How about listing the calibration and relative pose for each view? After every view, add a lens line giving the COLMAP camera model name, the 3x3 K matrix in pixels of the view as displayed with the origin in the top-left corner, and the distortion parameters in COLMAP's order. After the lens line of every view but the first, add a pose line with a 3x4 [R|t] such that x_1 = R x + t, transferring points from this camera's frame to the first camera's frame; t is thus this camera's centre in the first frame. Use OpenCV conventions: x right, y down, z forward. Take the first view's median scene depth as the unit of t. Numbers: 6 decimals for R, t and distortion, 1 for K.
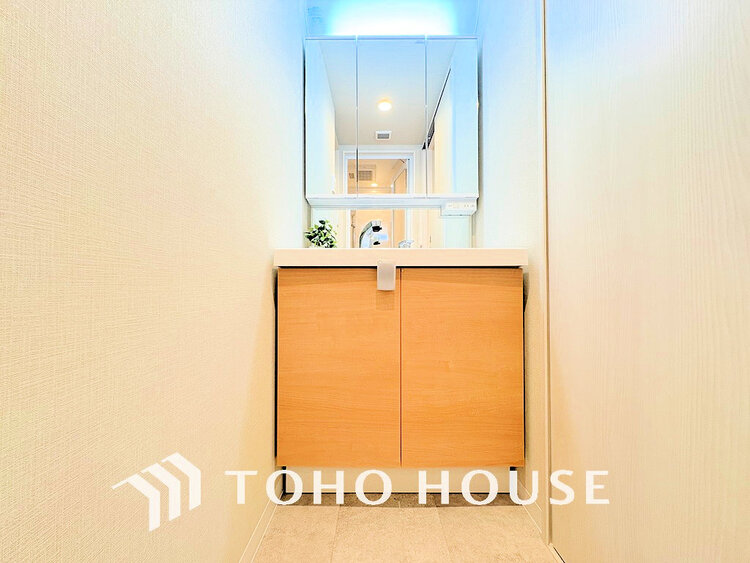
lens RADIAL K [[298.4, 0, 373.6], [0, 298.4, 283.2], [0, 0, 1]] dist [-0.002716, 0.001551]
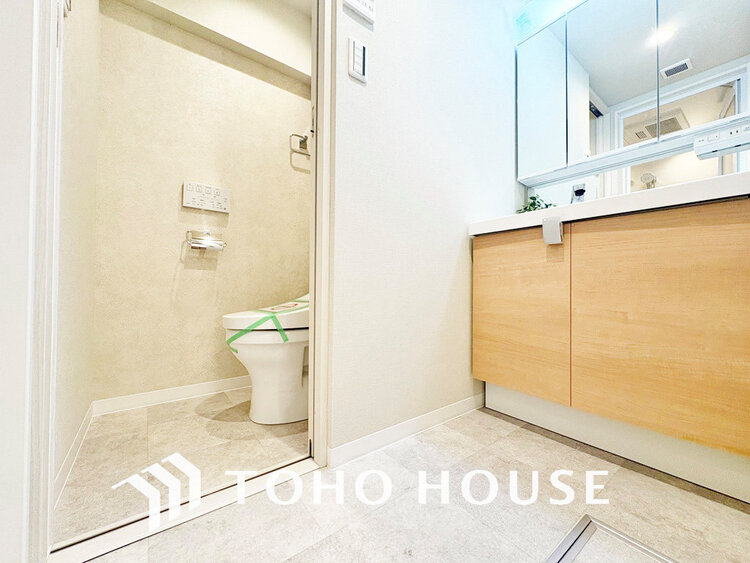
lens RADIAL K [[298.4, 0, 375.3], [0, 298.4, 280.5], [0, 0, 1]] dist [-0.002716, 0.001551]
pose [[0.619245, -0.003304, -0.785191, 0.500922], [-0.002153, 0.999980, -0.005906, 0.165562], [0.785195, 0.005347, 0.619225, -0.233921]]
